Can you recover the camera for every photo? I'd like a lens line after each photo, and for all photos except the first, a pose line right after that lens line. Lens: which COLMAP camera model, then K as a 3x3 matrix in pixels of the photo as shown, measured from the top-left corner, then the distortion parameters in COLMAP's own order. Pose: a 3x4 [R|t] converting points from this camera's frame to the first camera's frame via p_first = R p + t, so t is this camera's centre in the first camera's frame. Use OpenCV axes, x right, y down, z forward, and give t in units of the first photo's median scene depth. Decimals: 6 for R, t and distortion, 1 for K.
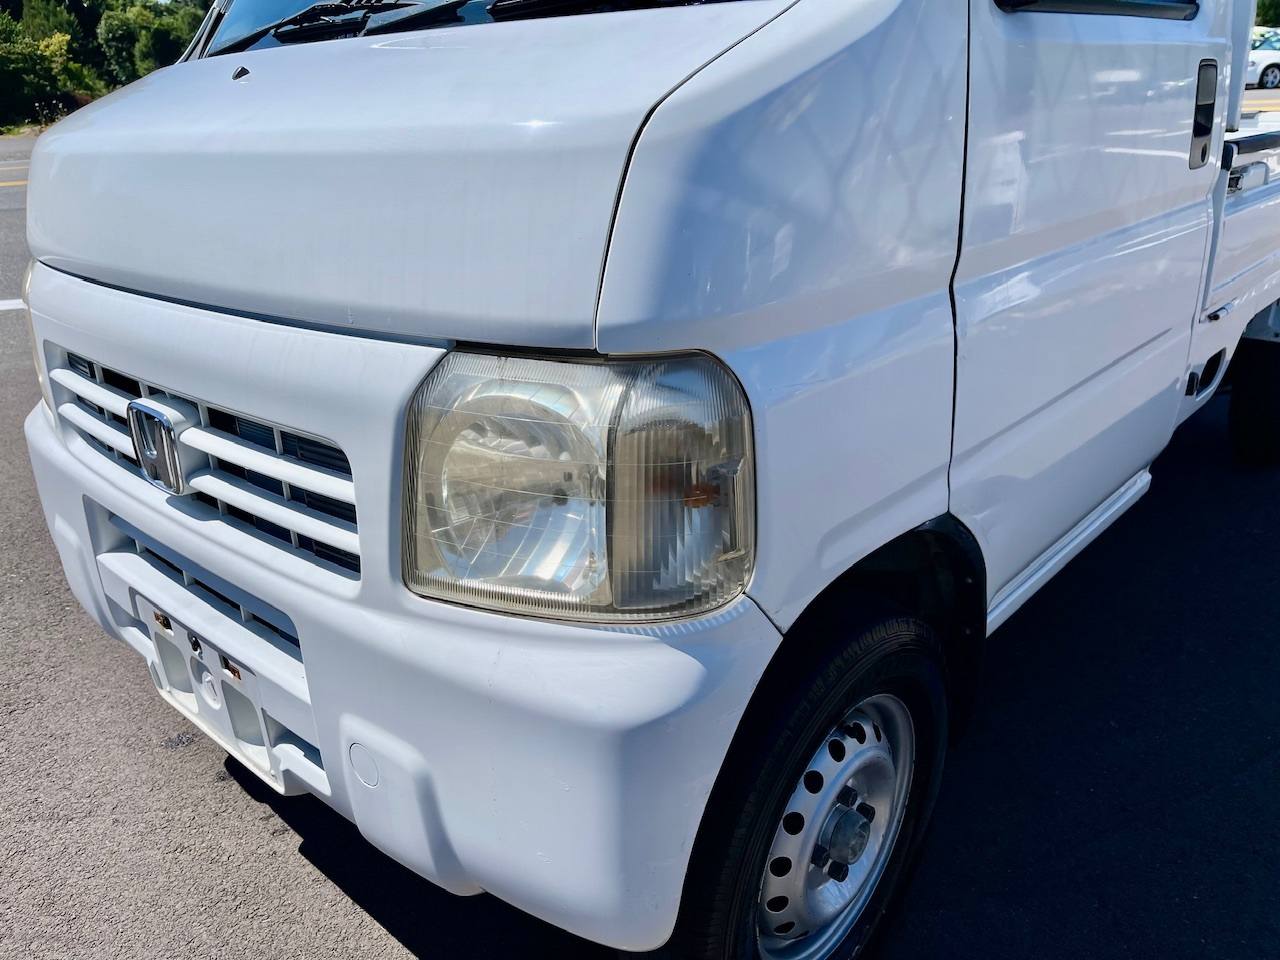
lens RADIAL K [[973.6, 0, 647.2], [0, 973.6, 480.6], [0, 0, 1]] dist [0.060550, -0.088480]
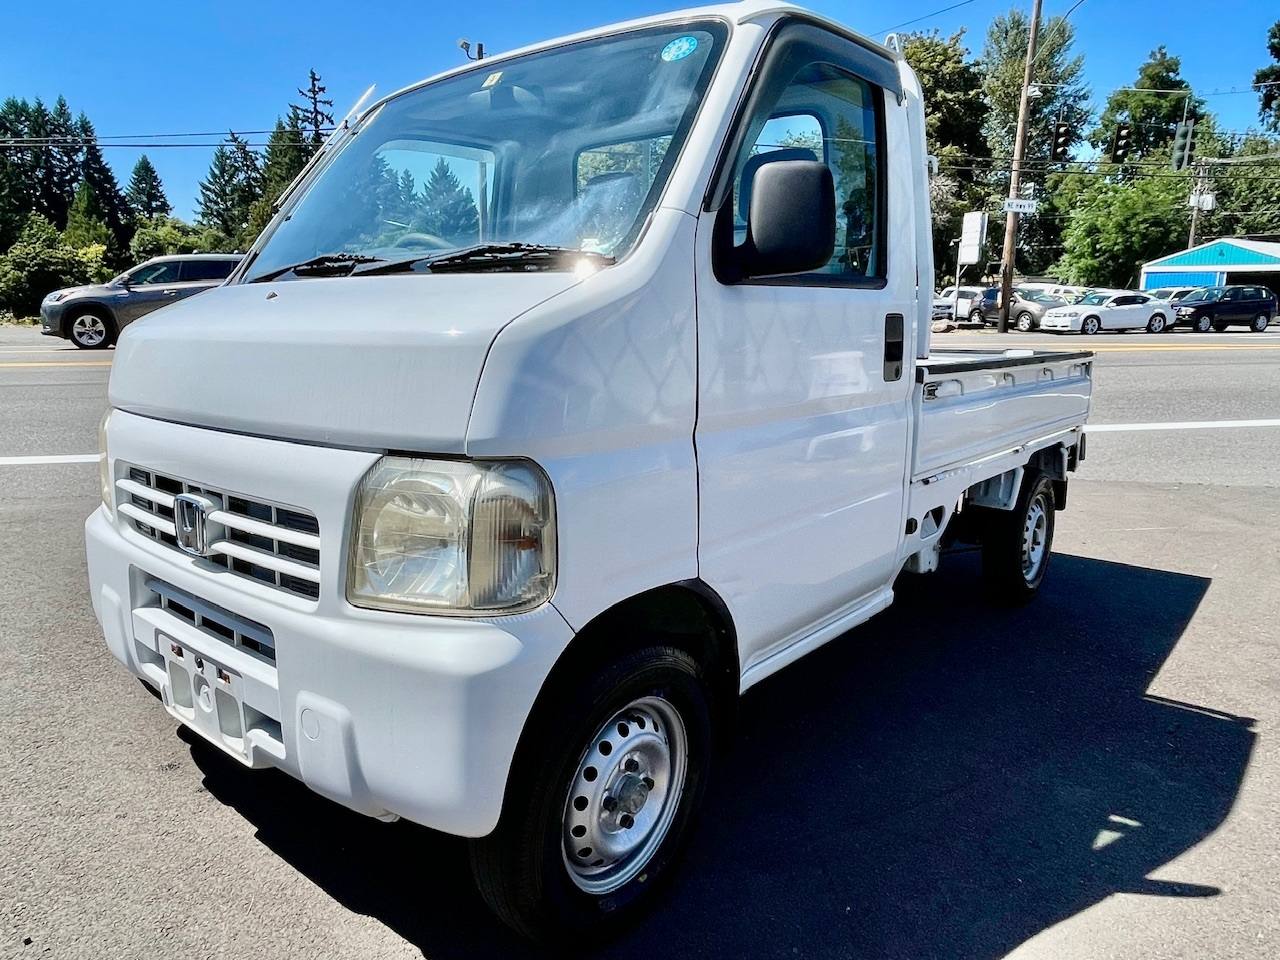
lens RADIAL K [[883.0, 0, 632.2], [0, 883.0, 502.8], [0, 0, 1]] dist [-0.006892, -0.004999]
pose [[0.998333, 0.038072, 0.043389, 0.123347], [-0.030268, 0.985299, -0.168139, 0.143741], [-0.049152, 0.166545, 0.984808, -0.386809]]
